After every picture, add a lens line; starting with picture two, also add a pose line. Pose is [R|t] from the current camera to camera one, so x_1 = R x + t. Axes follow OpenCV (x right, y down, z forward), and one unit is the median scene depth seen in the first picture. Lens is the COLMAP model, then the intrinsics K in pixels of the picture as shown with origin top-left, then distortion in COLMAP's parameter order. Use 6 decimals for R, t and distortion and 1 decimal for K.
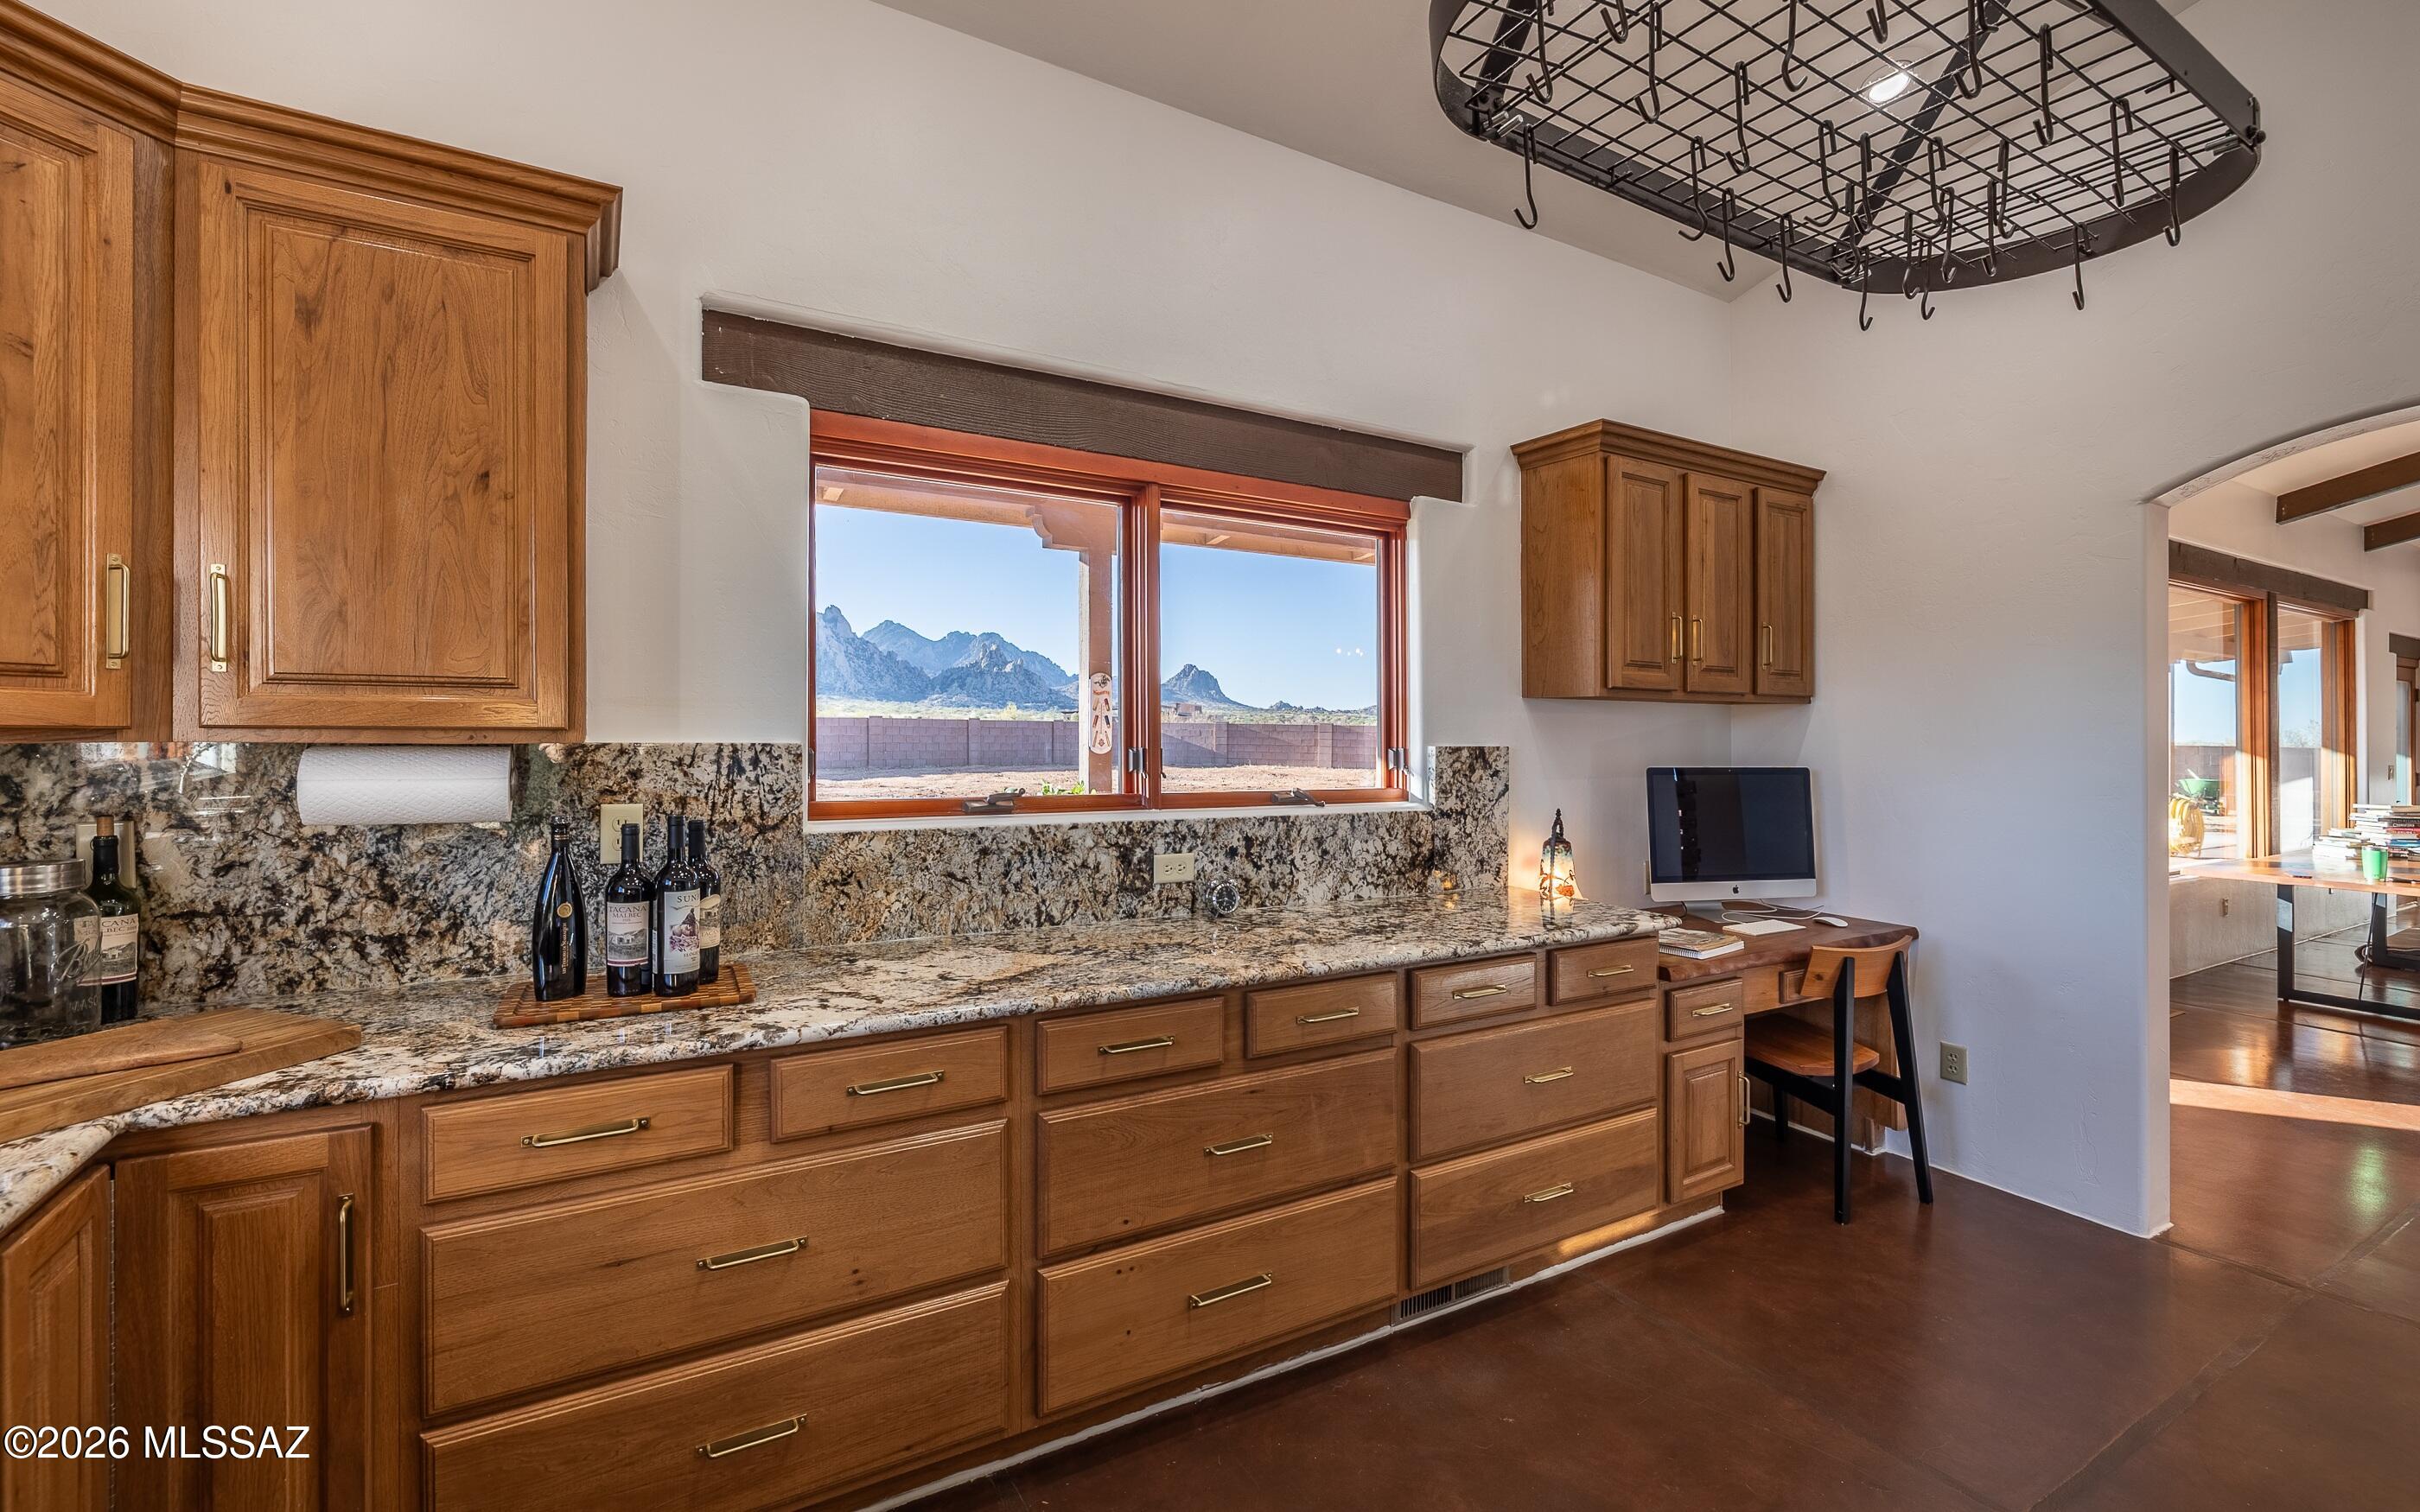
lens RADIAL K [[1036.2, 0, 1199.0], [0, 1036.2, 739.6], [0, 0, 1]] dist [0.001101, 0.000009]
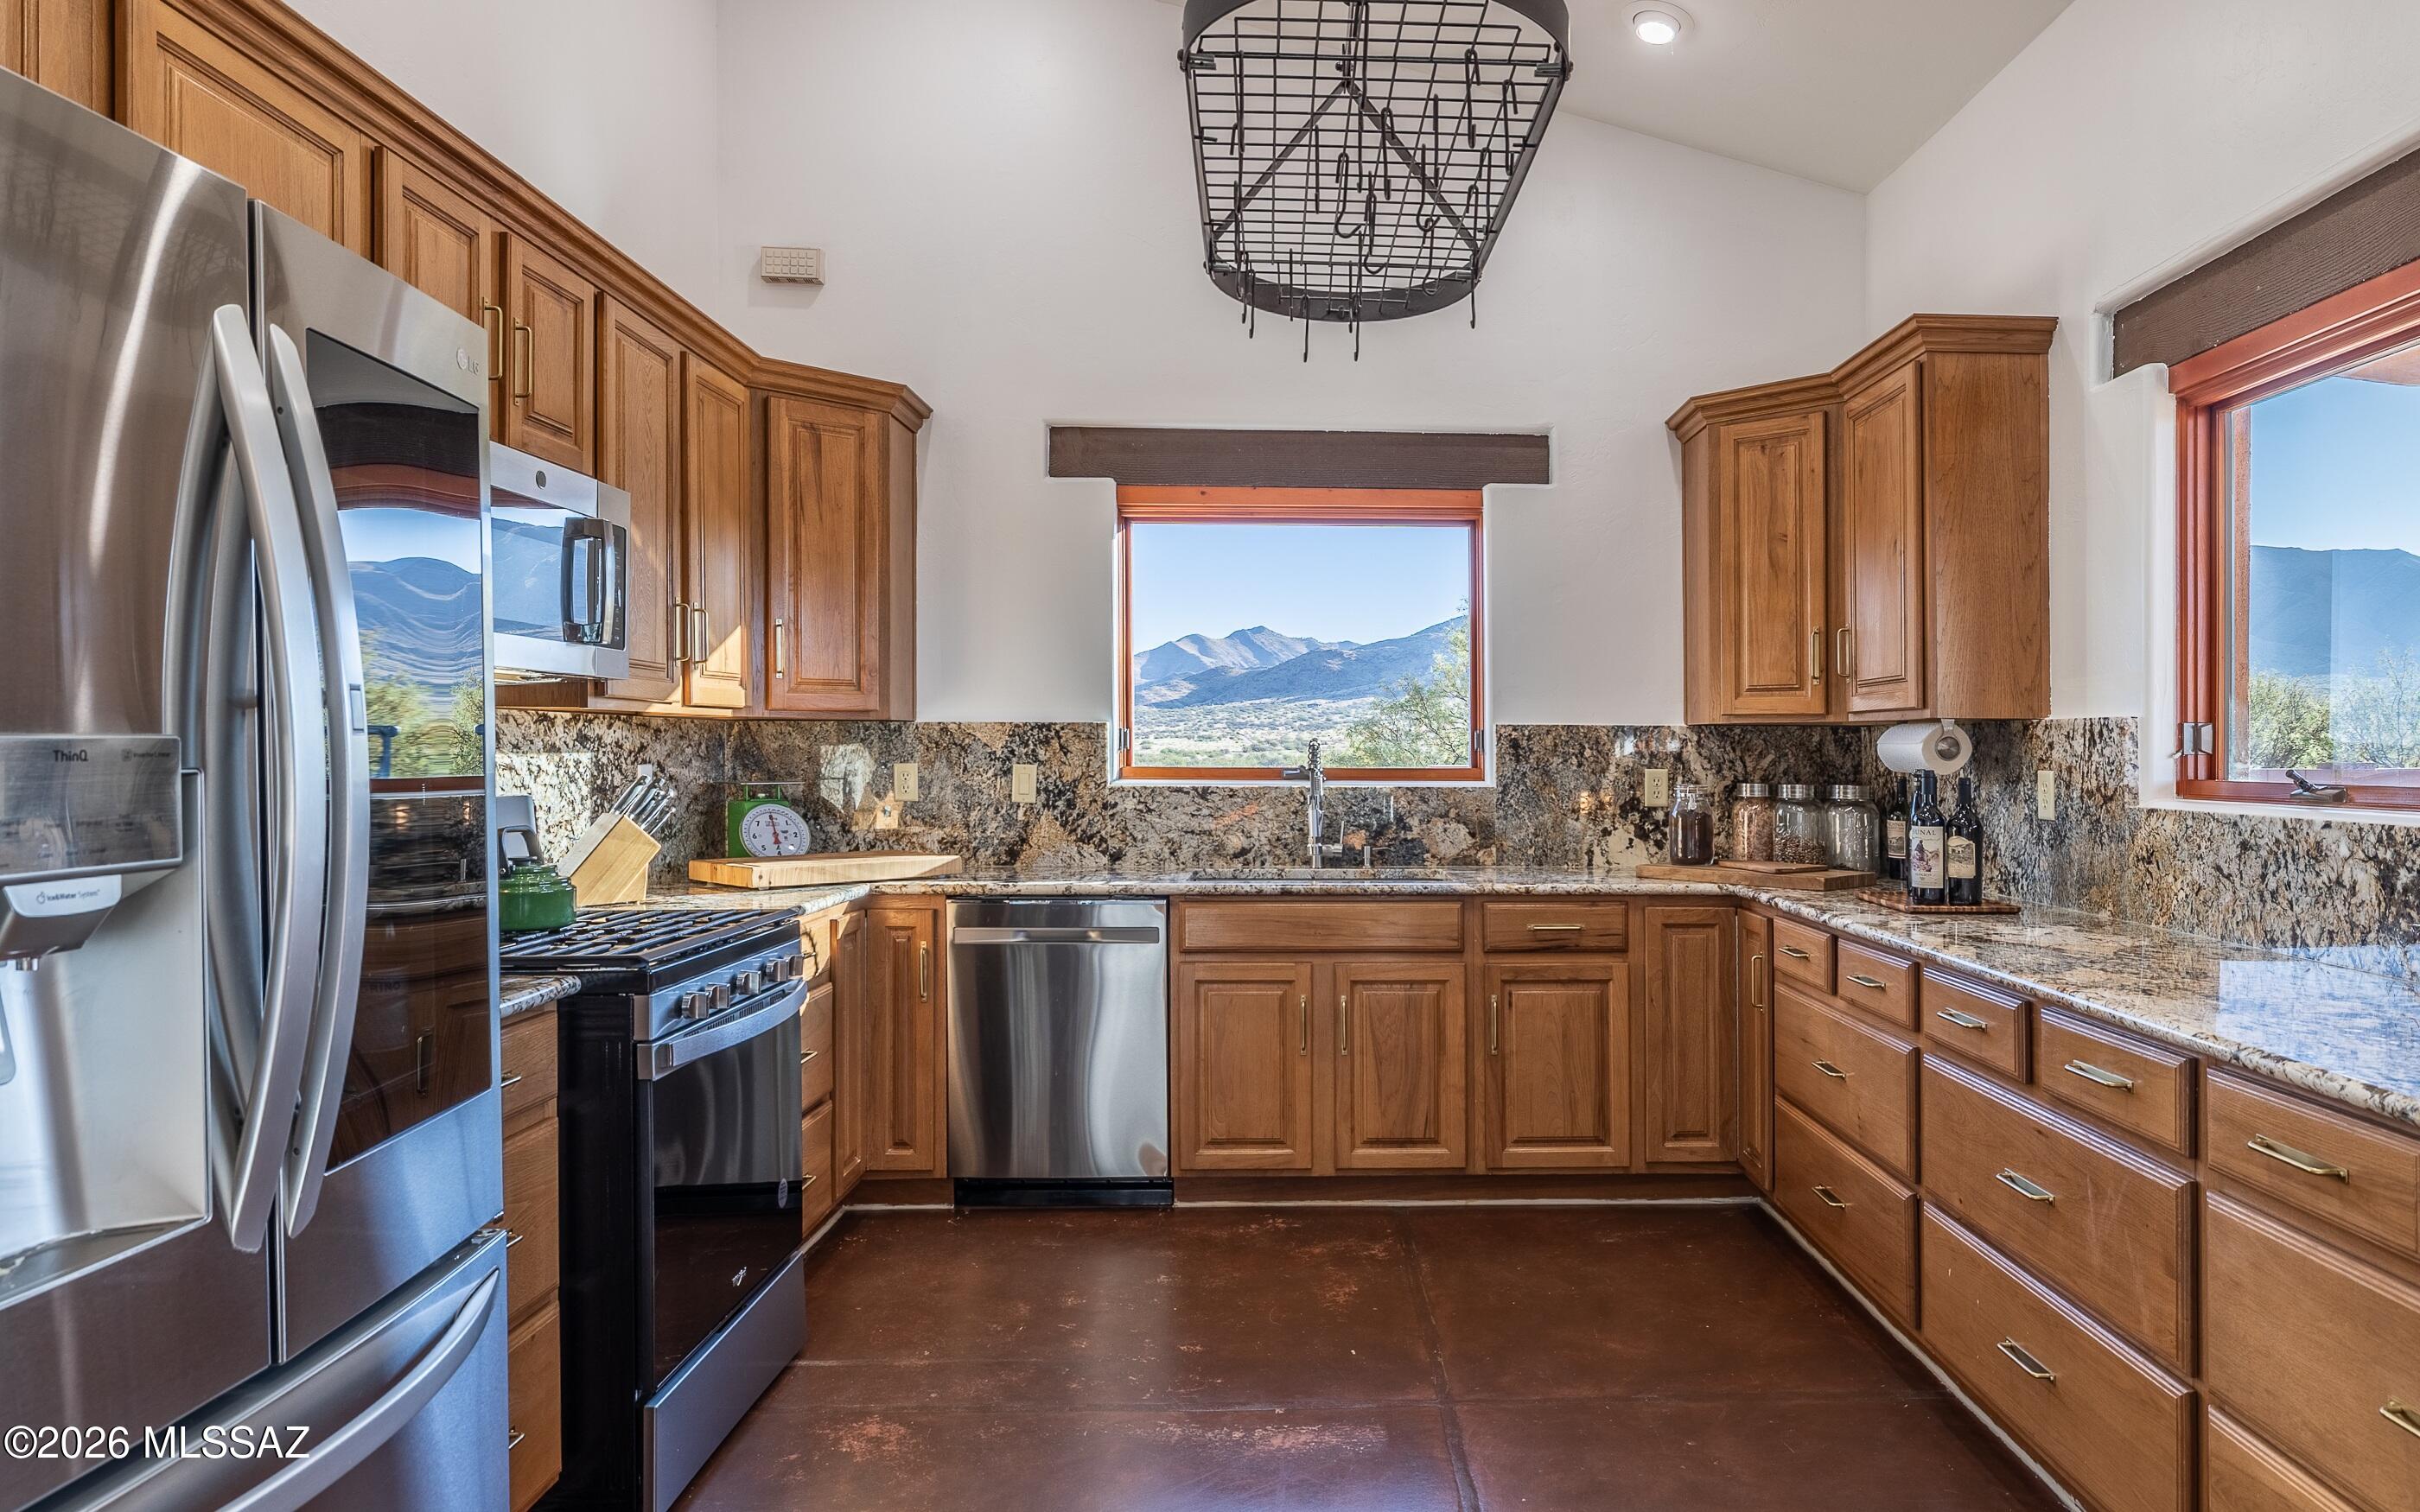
lens RADIAL K [[1506.8, 0, 1213.0], [0, 1506.8, 759.3], [0, 0, 1]] dist [0.000219, -0.000016]
pose [[-0.530688, 0.001351, -0.847566, 1.258254], [-0.003276, 0.999988, 0.003646, 0.040490], [0.847561, 0.004711, -0.530678, 0.974572]]
